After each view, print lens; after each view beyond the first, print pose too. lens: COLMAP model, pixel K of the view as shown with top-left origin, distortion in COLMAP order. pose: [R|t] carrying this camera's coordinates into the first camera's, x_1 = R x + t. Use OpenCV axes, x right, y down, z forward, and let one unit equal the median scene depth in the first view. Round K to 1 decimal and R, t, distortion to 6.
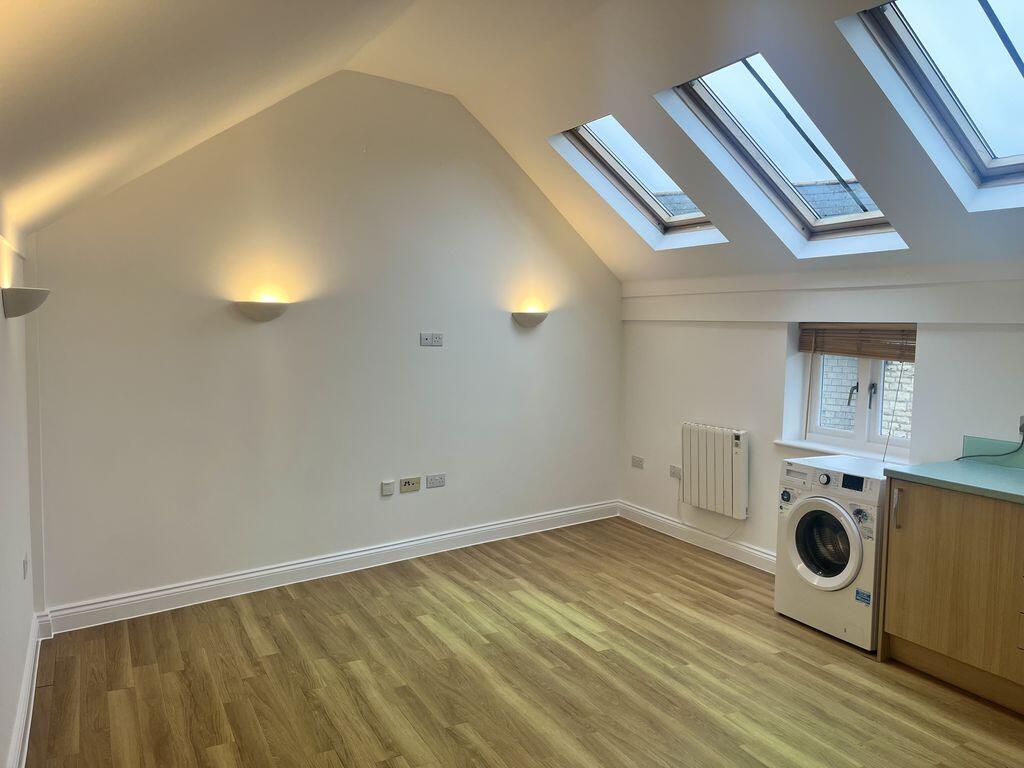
lens RADIAL K [[778.4, 0, 512.7], [0, 778.4, 380.9], [0, 0, 1]] dist [0.004831, -0.002803]
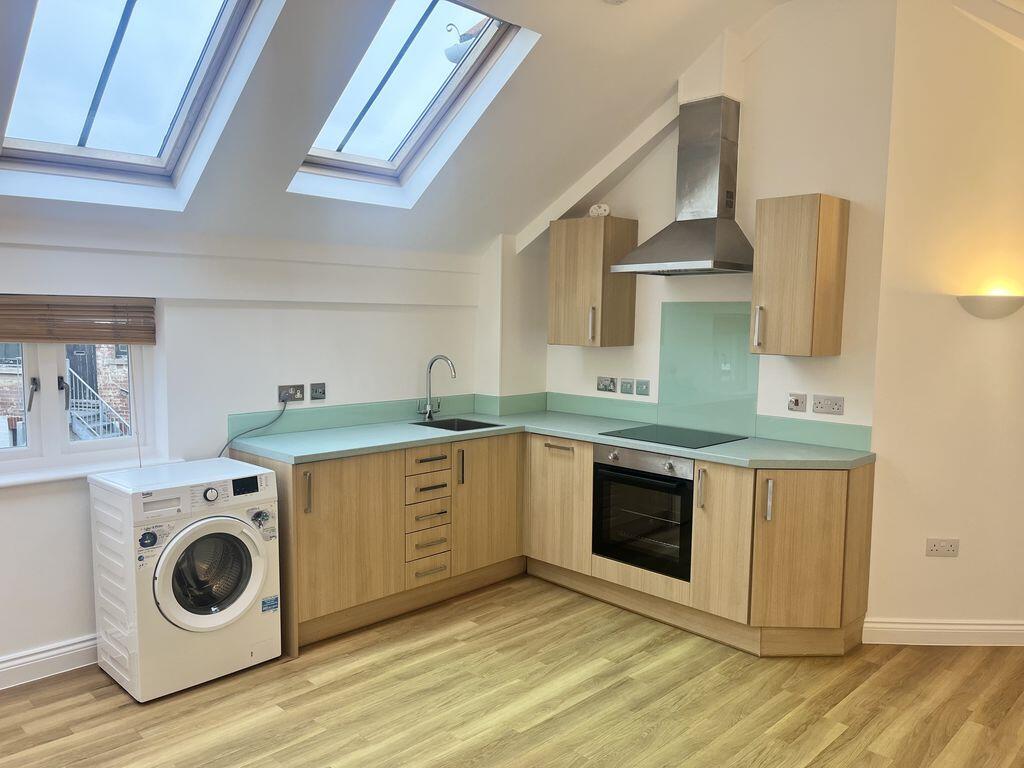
lens RADIAL K [[778.4, 0, 512.4], [0, 778.4, 390.7], [0, 0, 1]] dist [0.004831, -0.002803]
pose [[-0.302552, -0.114270, 0.946258, -0.466665], [0.047098, 0.989782, 0.134585, -0.077329], [-0.951969, 0.085285, -0.294078, 0.983804]]
